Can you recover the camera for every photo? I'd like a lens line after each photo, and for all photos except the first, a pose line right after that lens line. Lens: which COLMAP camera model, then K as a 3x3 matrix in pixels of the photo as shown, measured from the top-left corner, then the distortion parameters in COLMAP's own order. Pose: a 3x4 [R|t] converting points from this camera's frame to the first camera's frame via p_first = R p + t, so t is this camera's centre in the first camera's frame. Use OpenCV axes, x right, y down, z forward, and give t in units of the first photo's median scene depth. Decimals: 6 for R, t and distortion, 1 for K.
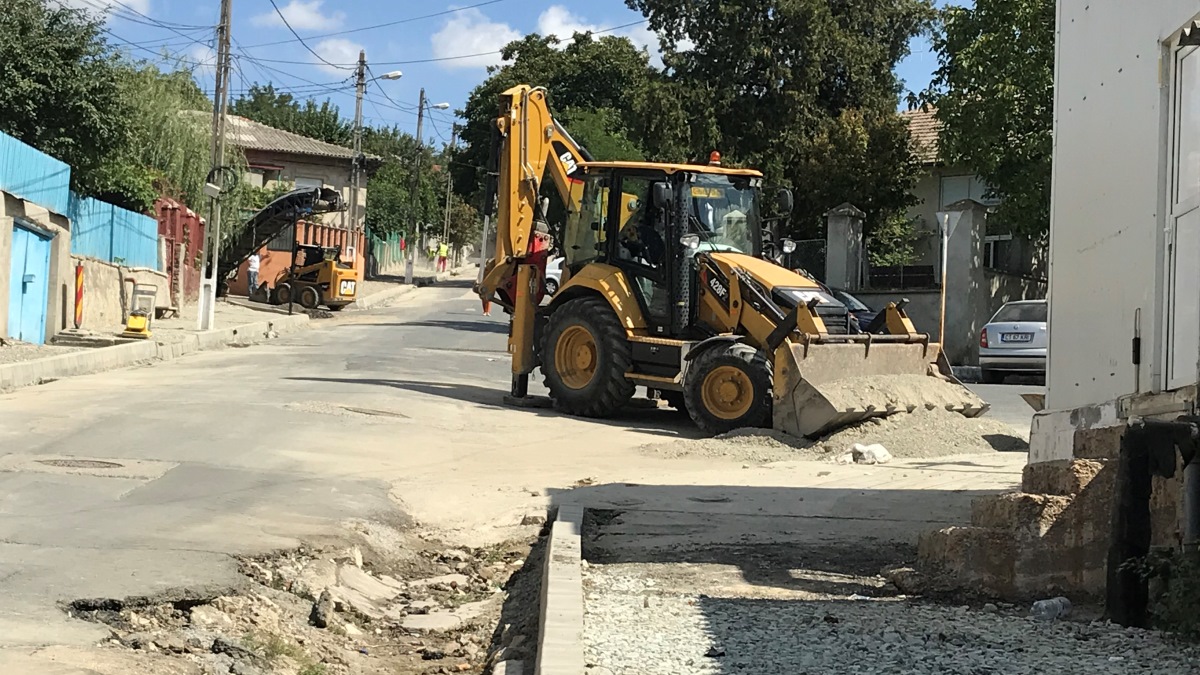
lens RADIAL K [[2259.6, 0, 607.6], [0, 2259.6, 331.1], [0, 0, 1]] dist [0.134786, 0.000000]
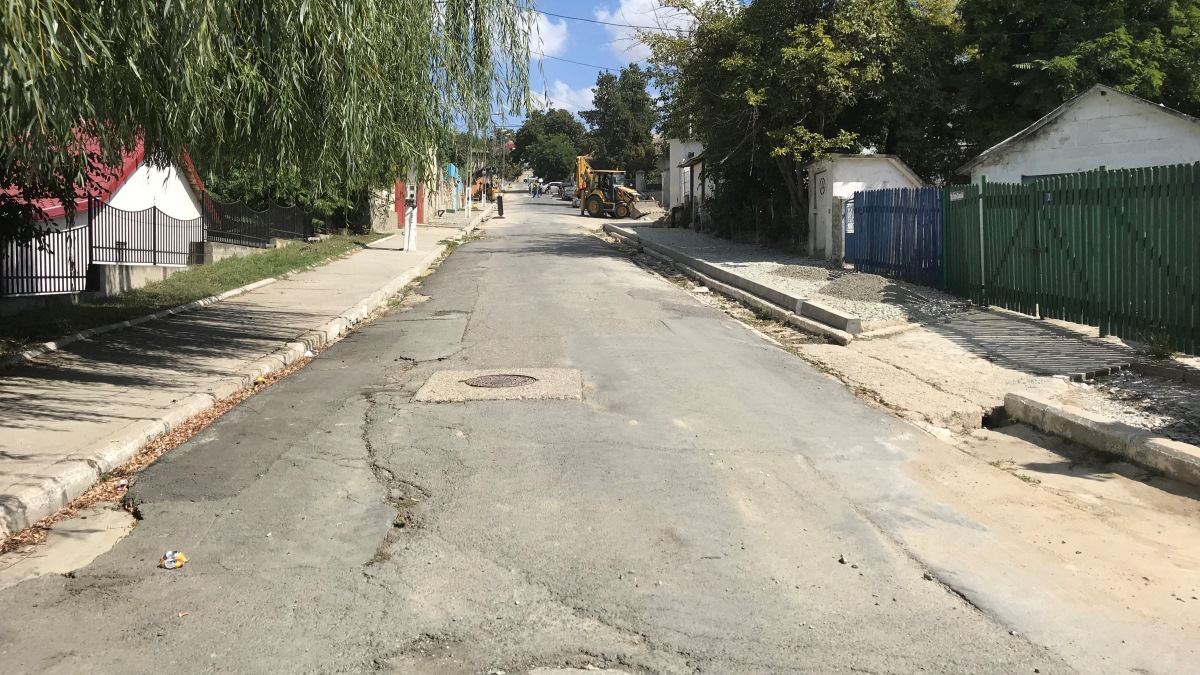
lens RADIAL K [[995.9, 0, 594.2], [0, 995.9, 345.6], [0, 0, 1]] dist [0.019501, -0.038530]
pose [[0.997262, -0.050007, 0.054484, -0.125048], [0.042056, 0.989483, 0.138397, 0.008029], [-0.060832, -0.135727, 0.988877, -1.120170]]
